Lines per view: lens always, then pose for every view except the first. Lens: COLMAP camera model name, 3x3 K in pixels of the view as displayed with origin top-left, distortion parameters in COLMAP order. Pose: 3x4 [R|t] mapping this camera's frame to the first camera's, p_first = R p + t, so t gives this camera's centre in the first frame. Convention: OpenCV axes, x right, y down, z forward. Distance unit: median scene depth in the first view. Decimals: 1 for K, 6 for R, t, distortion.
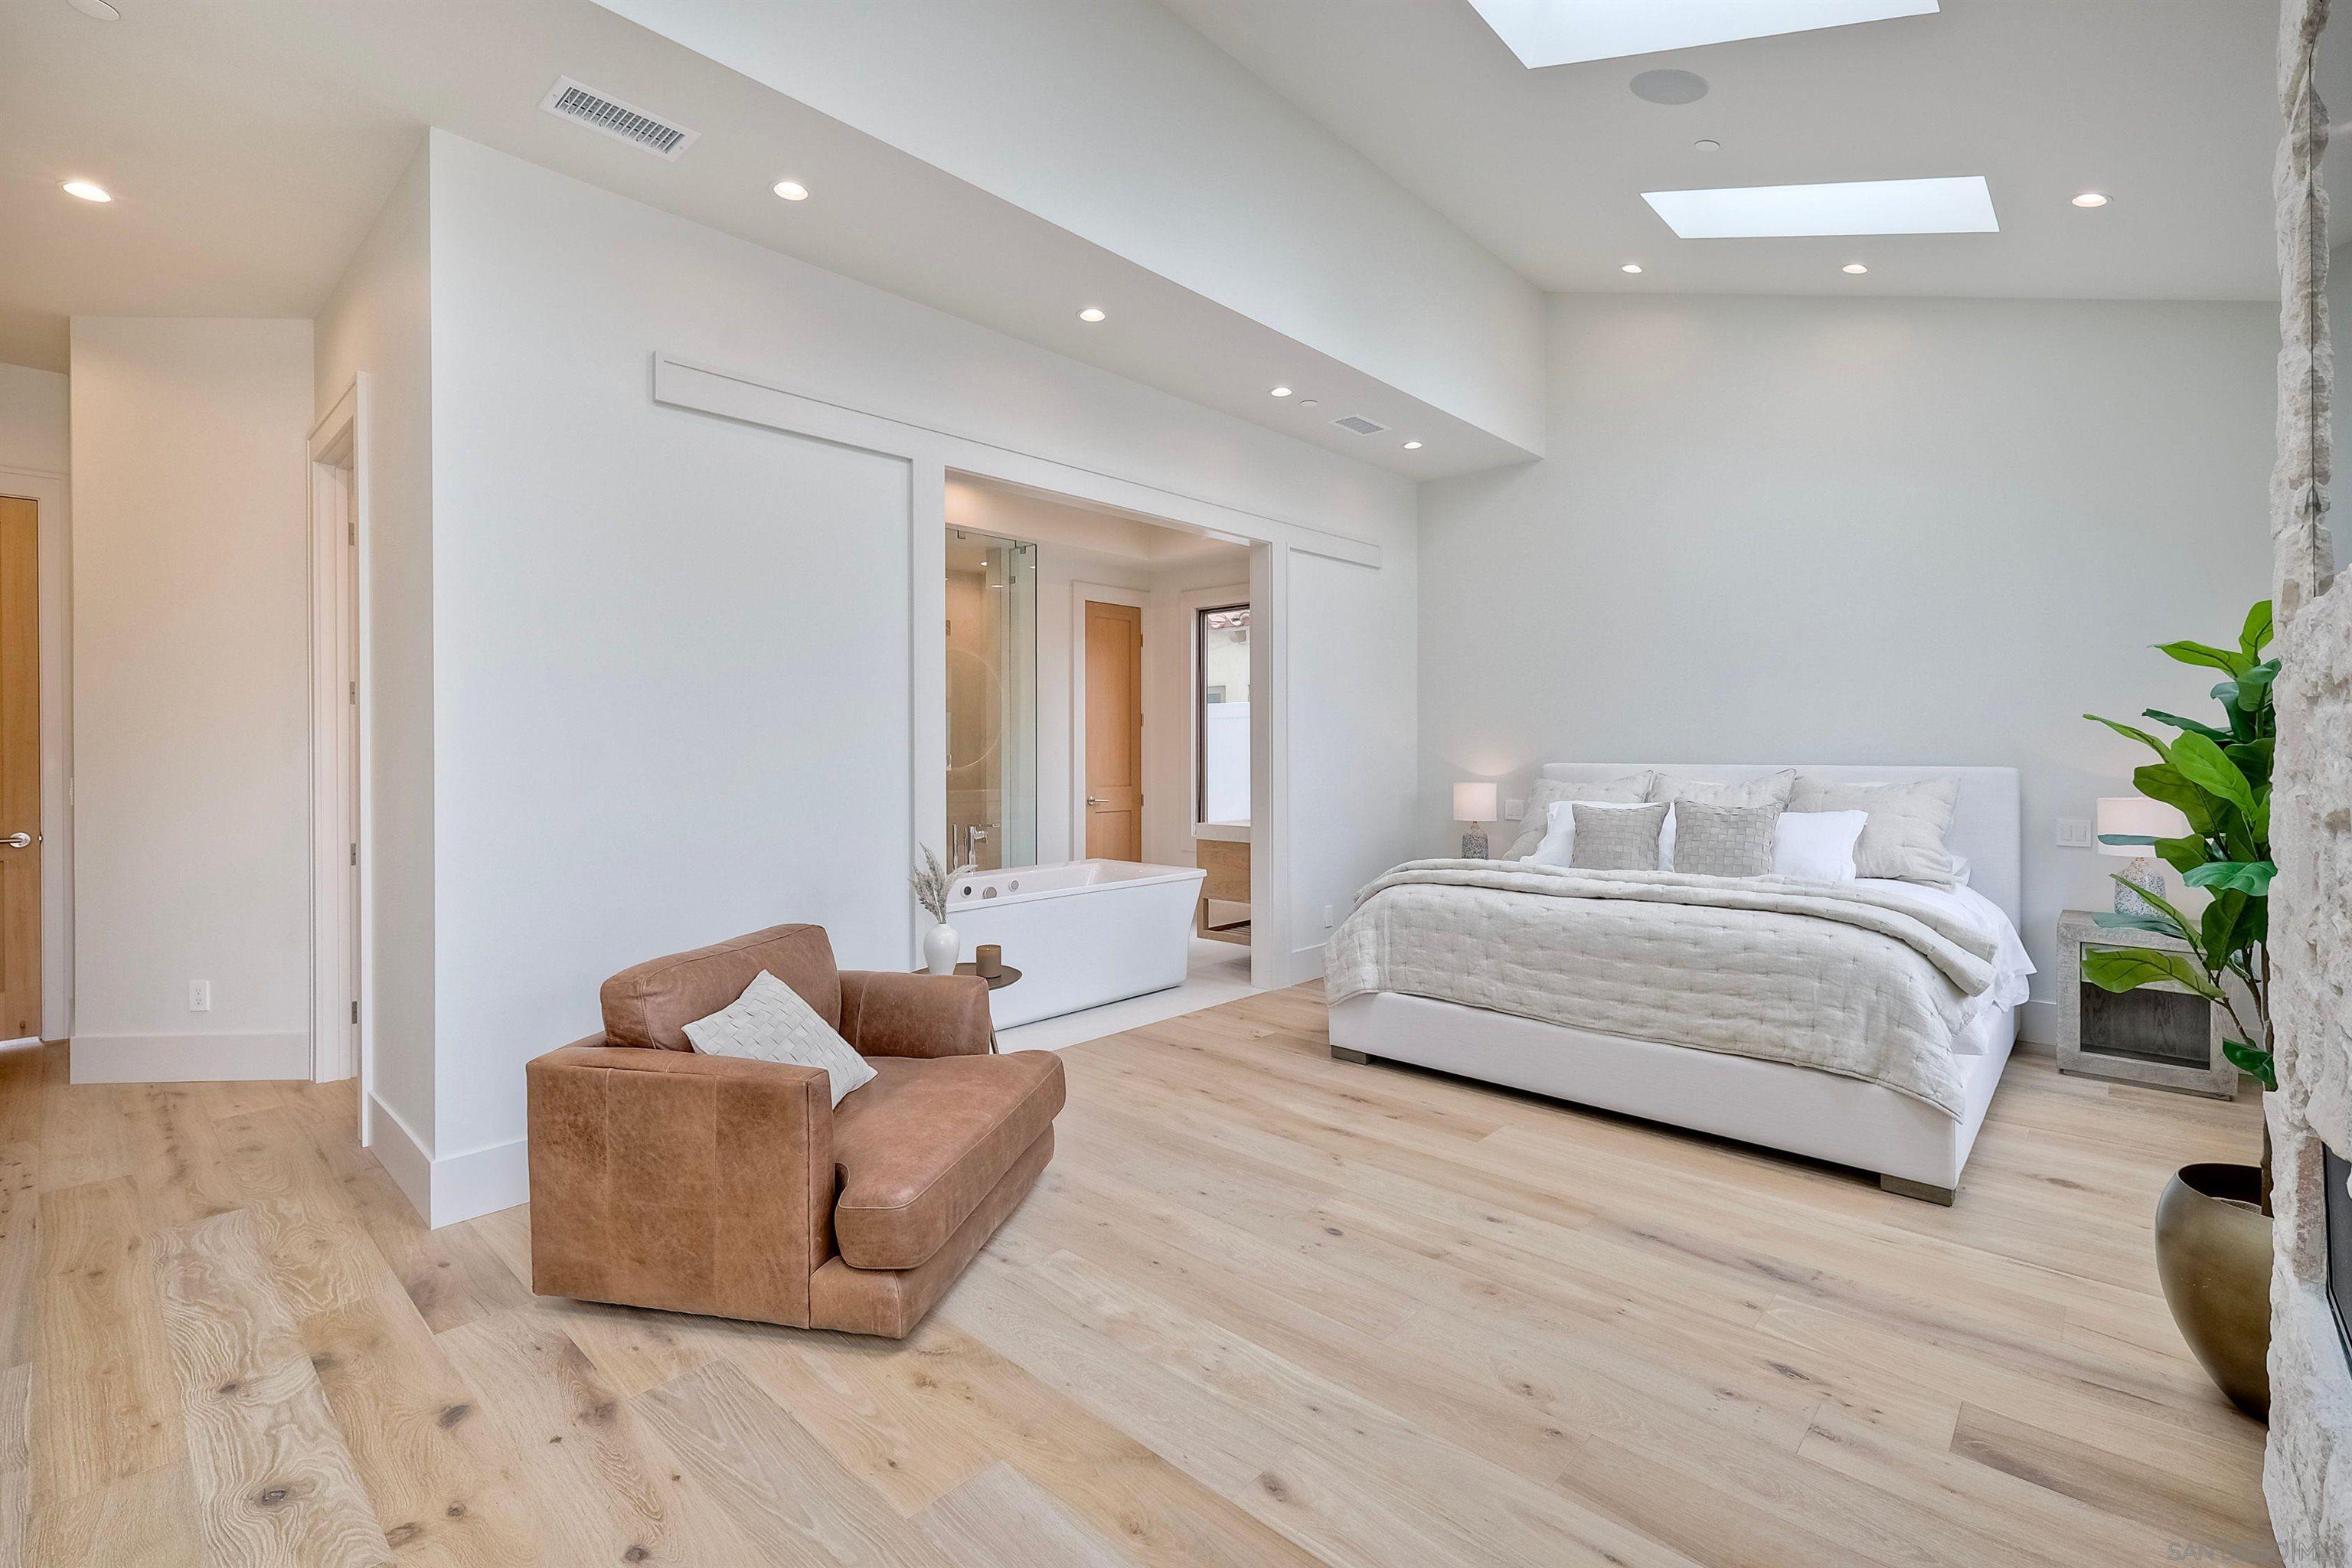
lens RADIAL K [[1038.0, 0, 1180.3], [0, 1038.0, 776.7], [0, 0, 1]] dist [-0.000216, 0.000071]
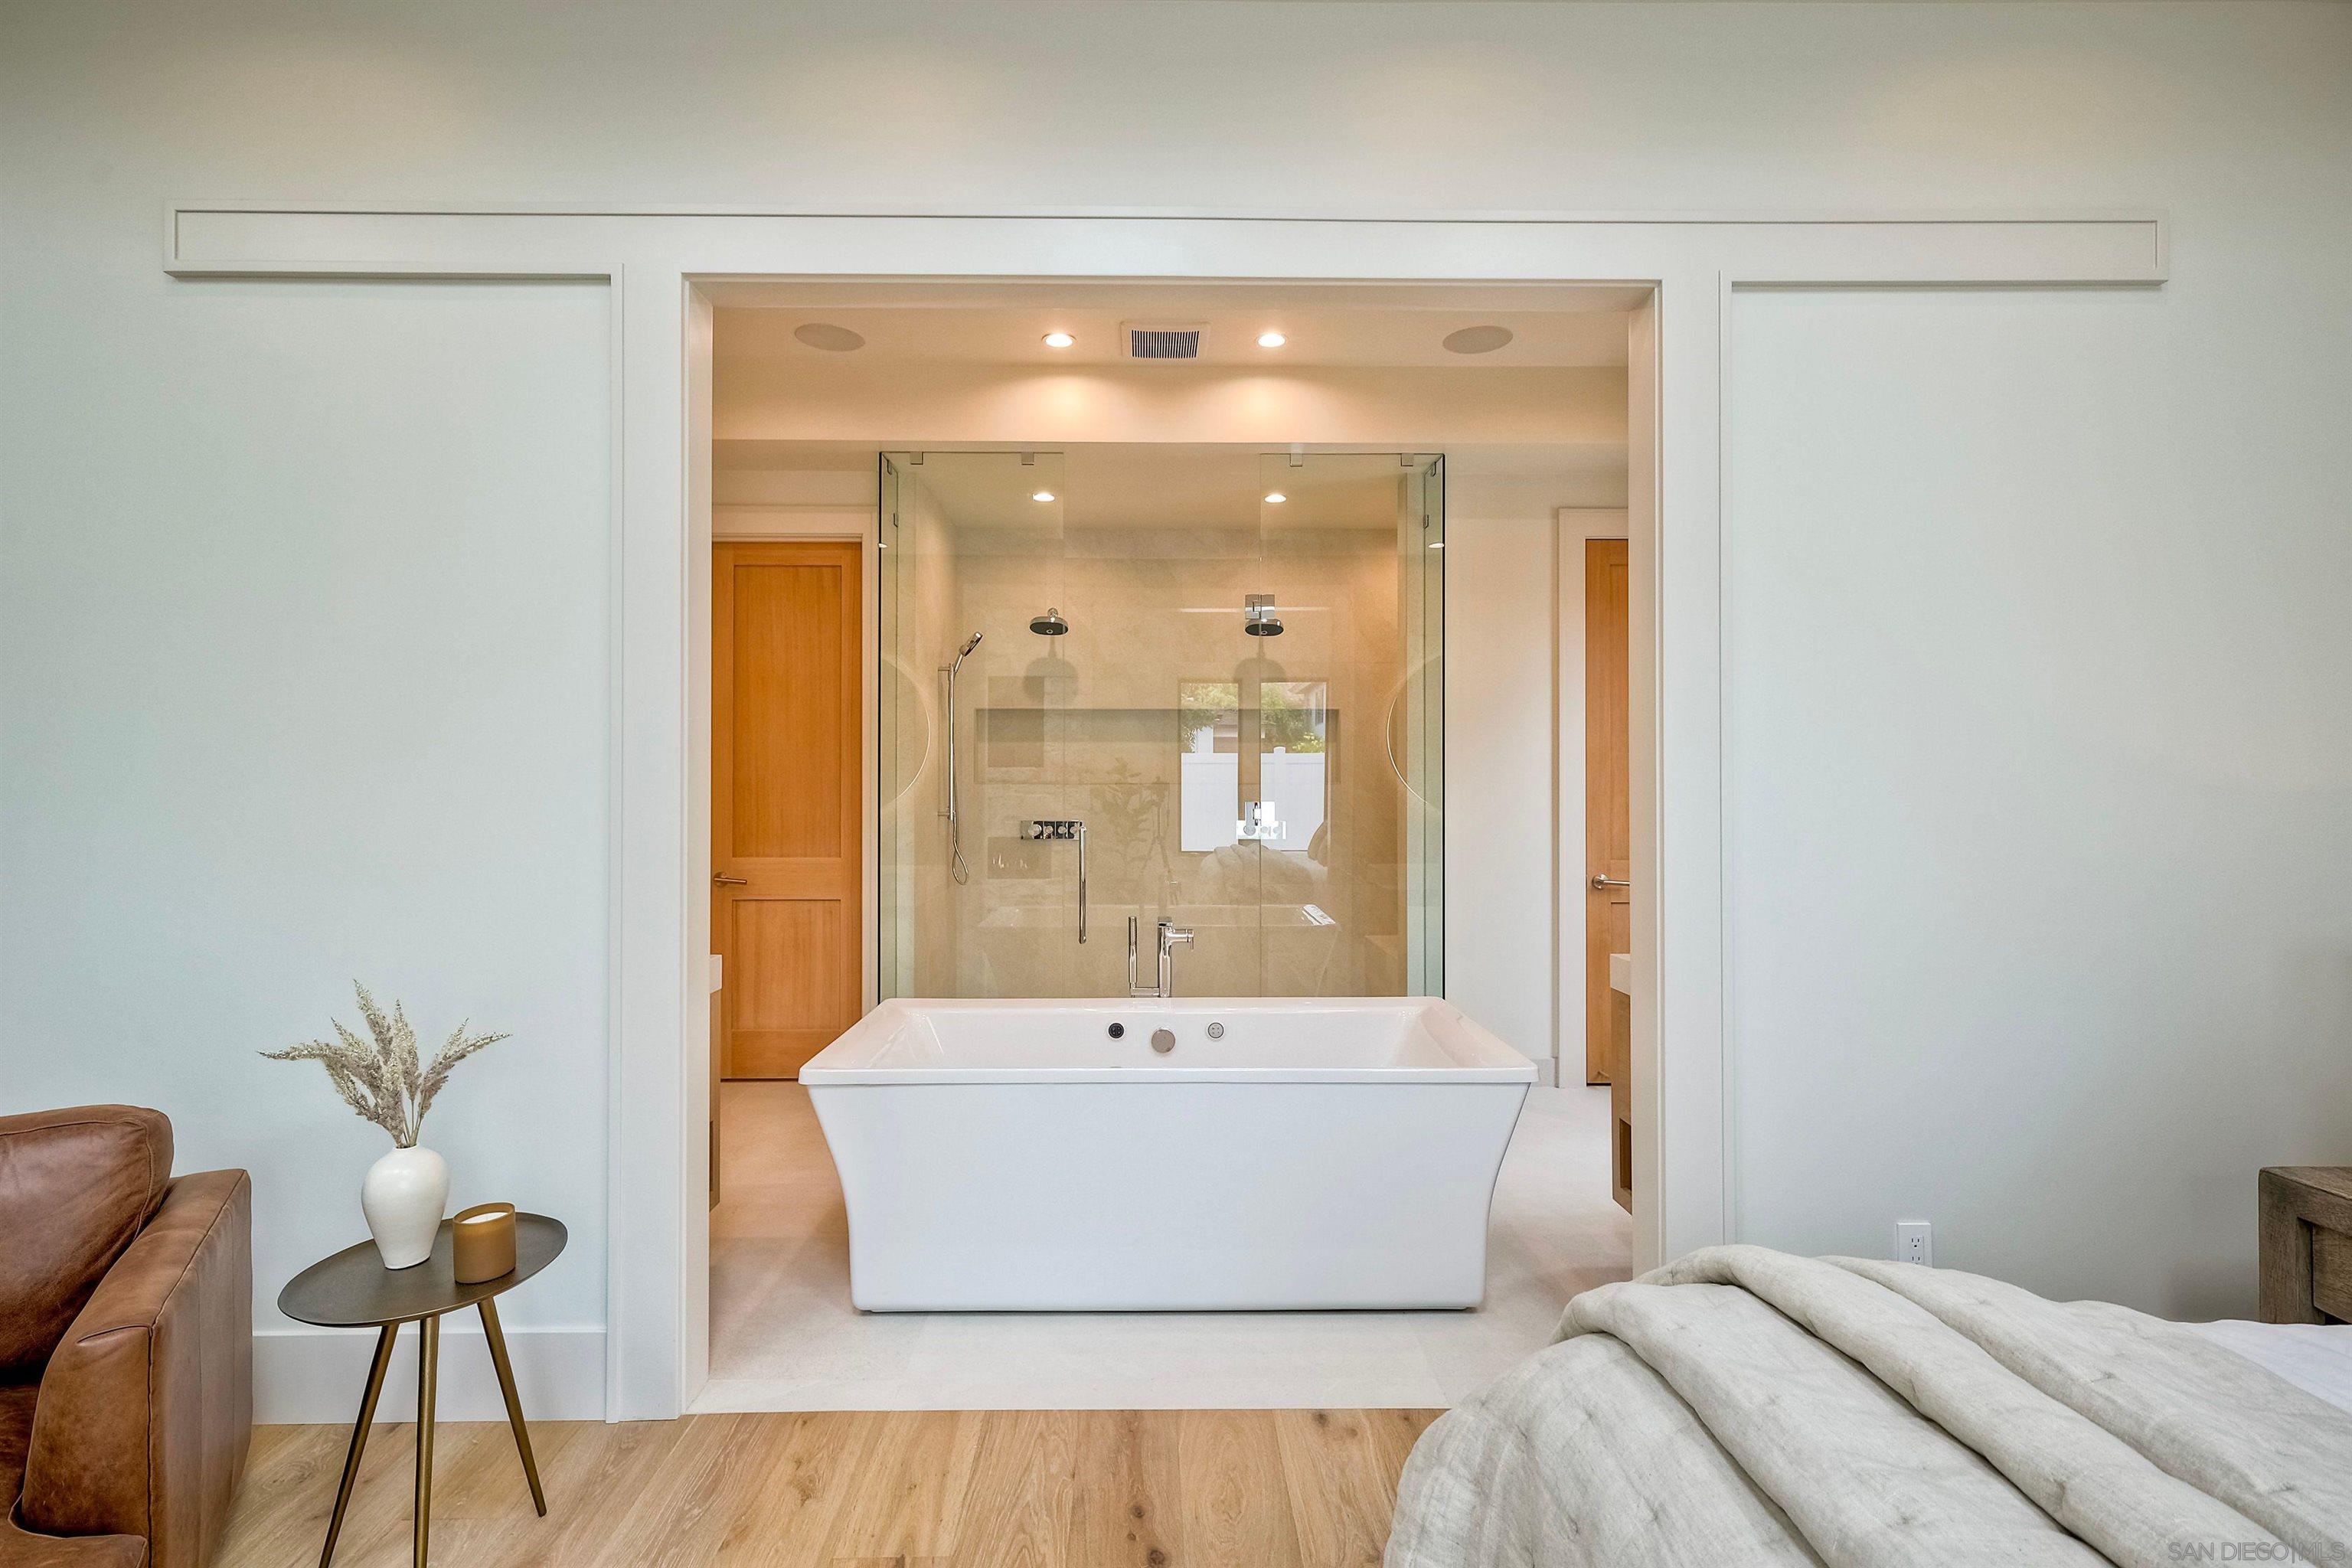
lens RADIAL K [[1095.9, 0, 1175.7], [0, 1095.9, 792.3], [0, 0, 1]] dist [0.003163, 0.000182]
pose [[0.709268, -0.000629, -0.704939, 0.179636], [-0.018553, 0.999637, -0.019559, -0.010892], [0.704695, 0.026951, 0.708998, 0.403099]]
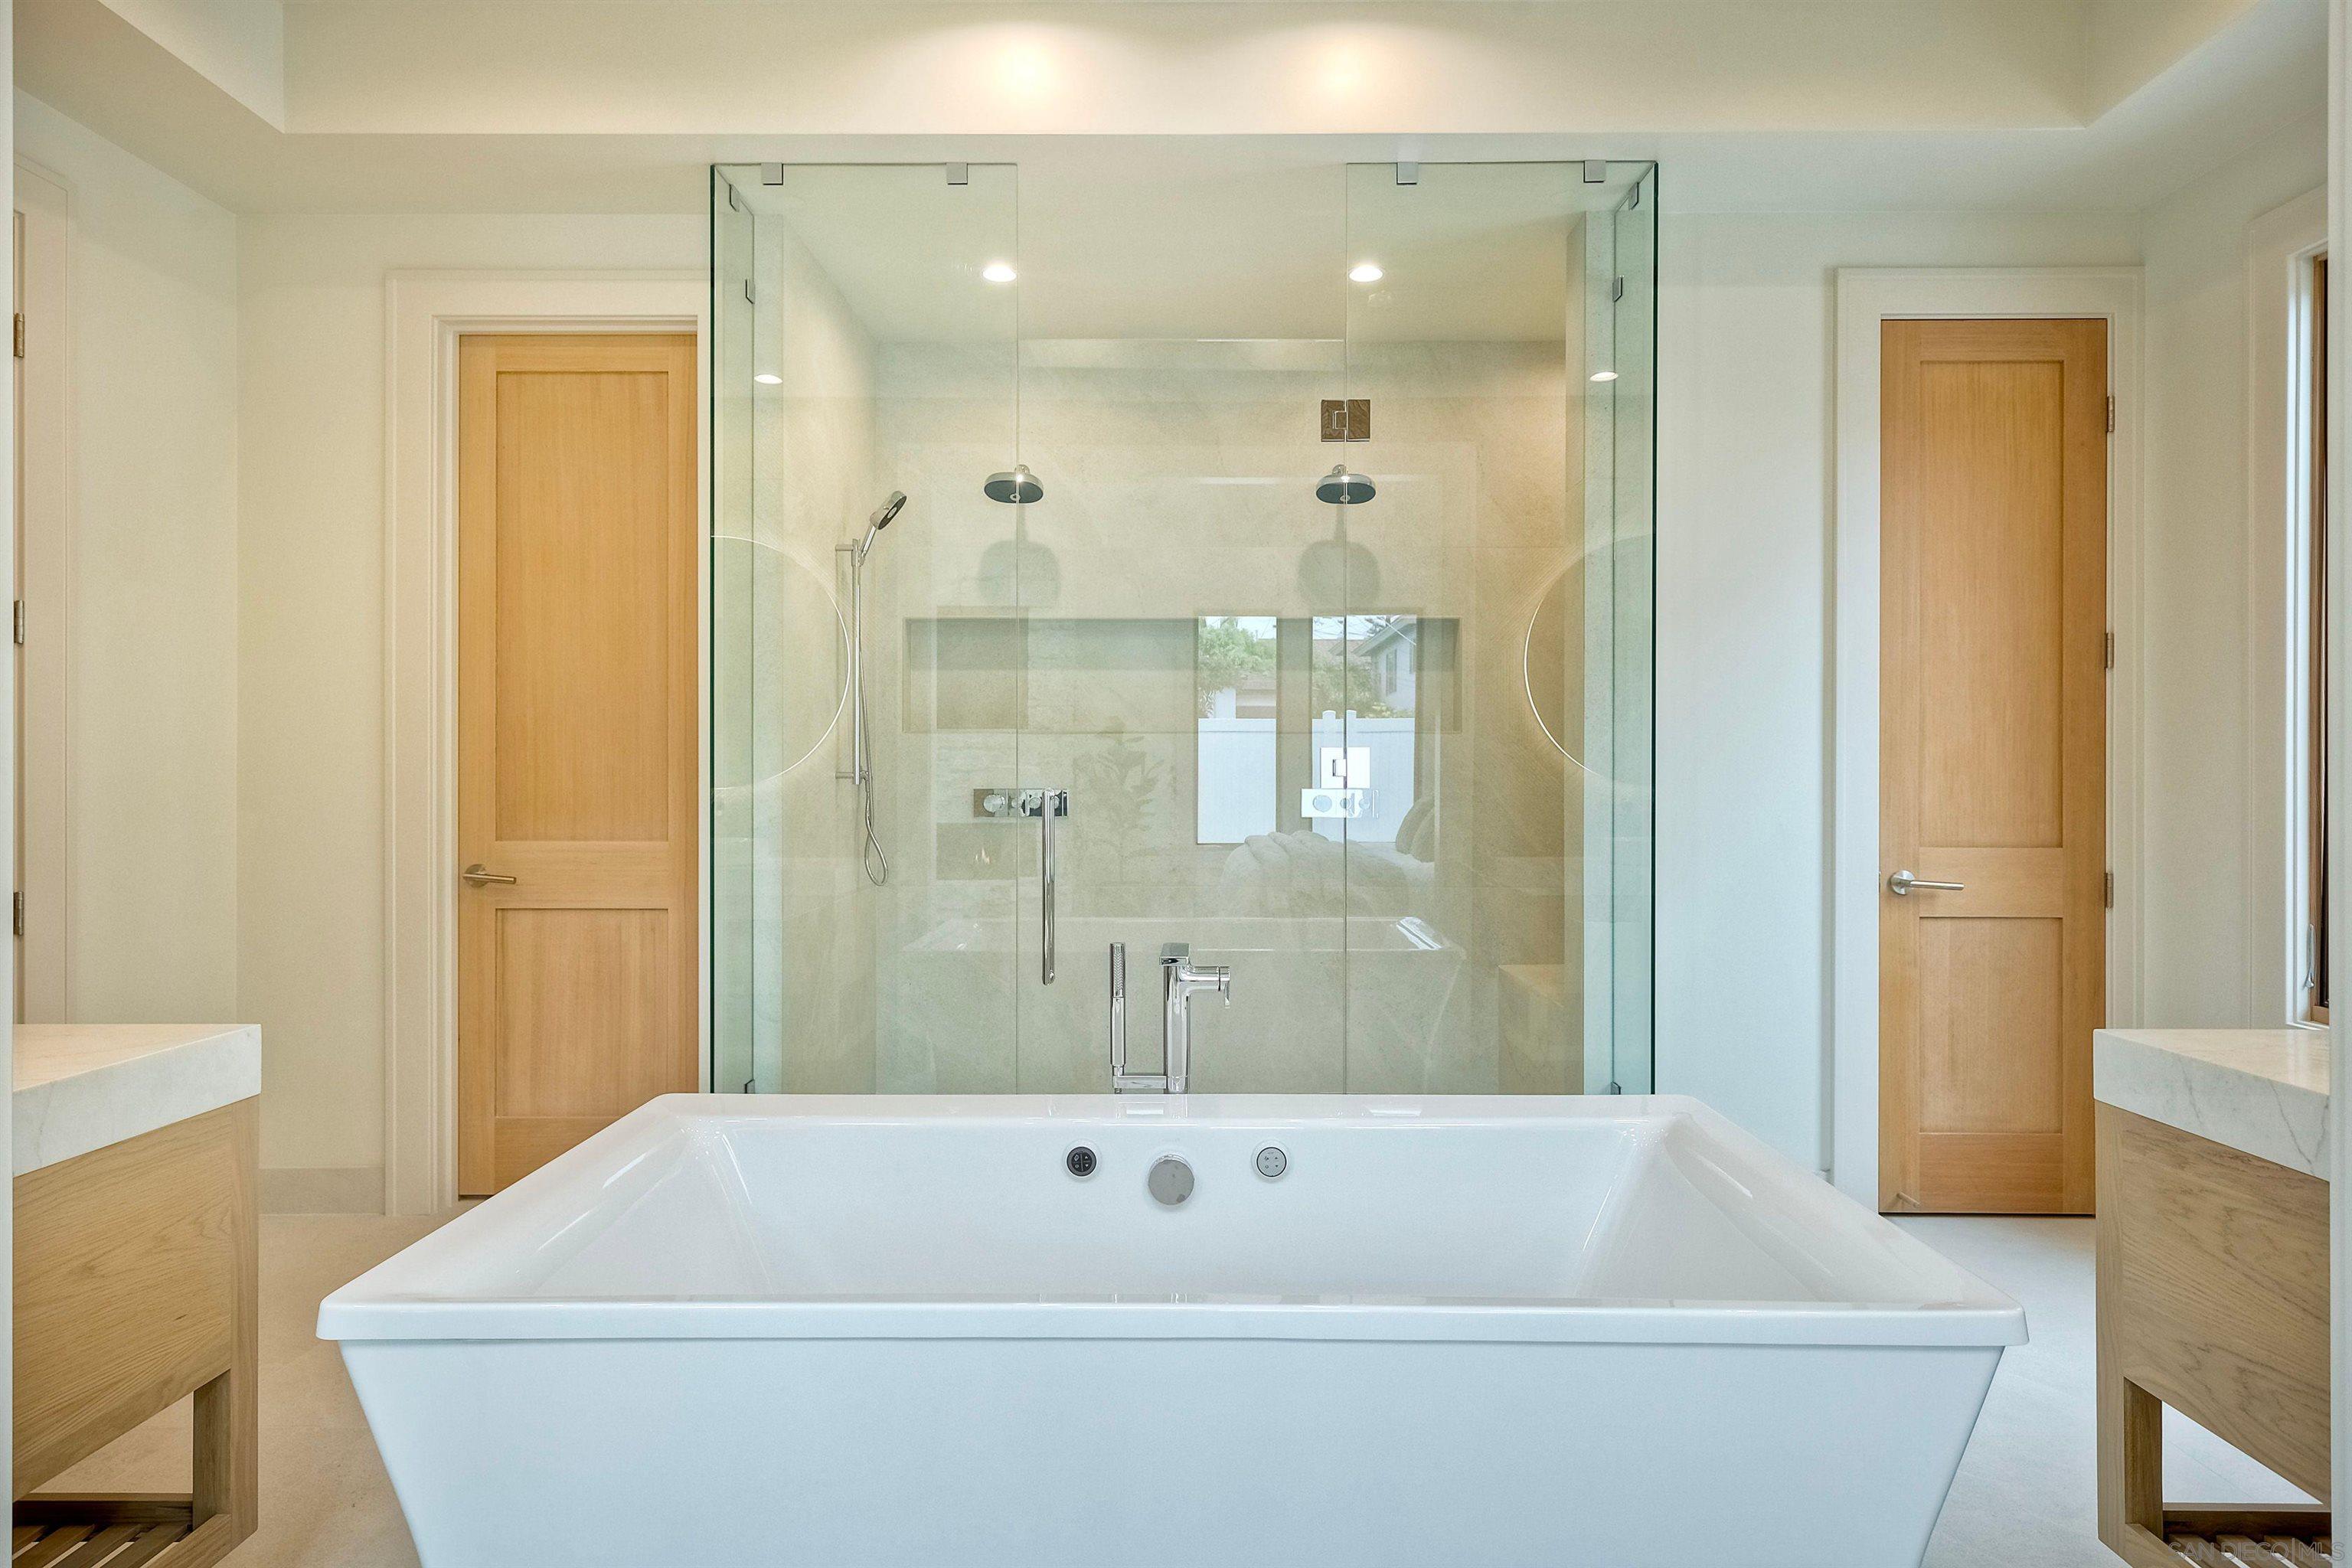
lens RADIAL K [[1277.6, 0, 1172.5], [0, 1277.6, 782.2], [0, 0, 1]] dist [0.006352, 0.000475]
pose [[0.680041, -0.001161, -0.733173, 0.064721], [-0.018474, 0.999654, -0.018718, 0.001234], [0.732941, 0.026273, 0.679784, 0.527857]]
